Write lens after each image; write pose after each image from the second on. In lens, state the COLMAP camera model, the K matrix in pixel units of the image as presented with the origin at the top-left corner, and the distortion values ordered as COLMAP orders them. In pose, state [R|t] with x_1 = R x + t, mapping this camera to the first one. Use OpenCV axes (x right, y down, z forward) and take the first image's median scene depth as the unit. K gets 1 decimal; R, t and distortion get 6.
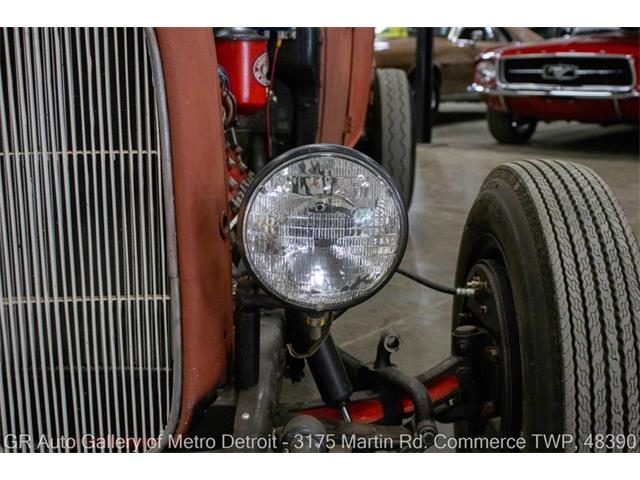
lens RADIAL K [[805.1, 0, 320.0], [0, 805.1, 240.0], [0, 0, 1]] dist [-0.011114, 0.232617]
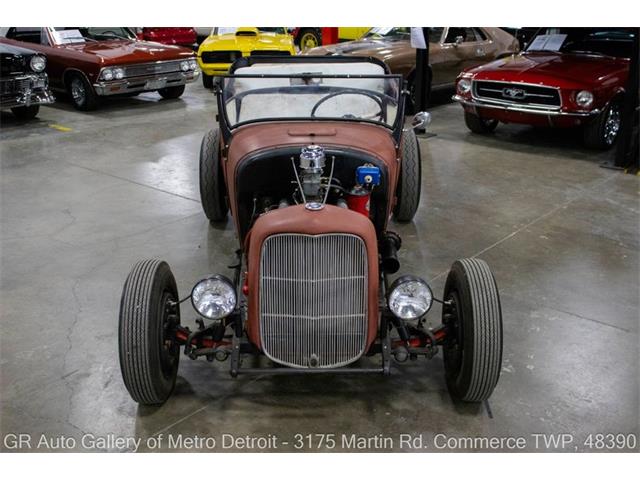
lens RADIAL K [[695.1, 0, 322.9], [0, 695.1, 249.3], [0, 0, 1]] dist [-0.072844, 0.195719]
pose [[0.999997, -0.001002, 0.002124, -0.055448], [0.000727, 0.992052, 0.125829, -0.088124], [-0.002233, -0.125827, 0.992050, -0.294125]]
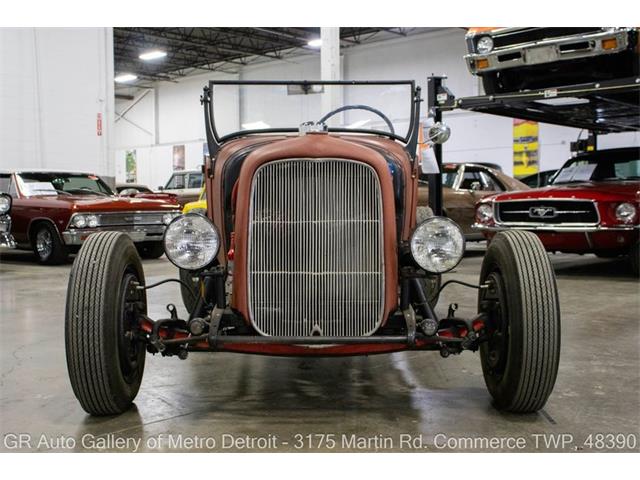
lens RADIAL K [[805.1, 0, 320.0], [0, 805.1, 240.0], [0, 0, 1]] dist [-0.011114, 0.232617]
pose [[0.999970, -0.007670, -0.001124, -0.057952], [0.007335, 0.983143, -0.182692, 0.069312], [0.002506, 0.182678, 0.983170, -0.262331]]
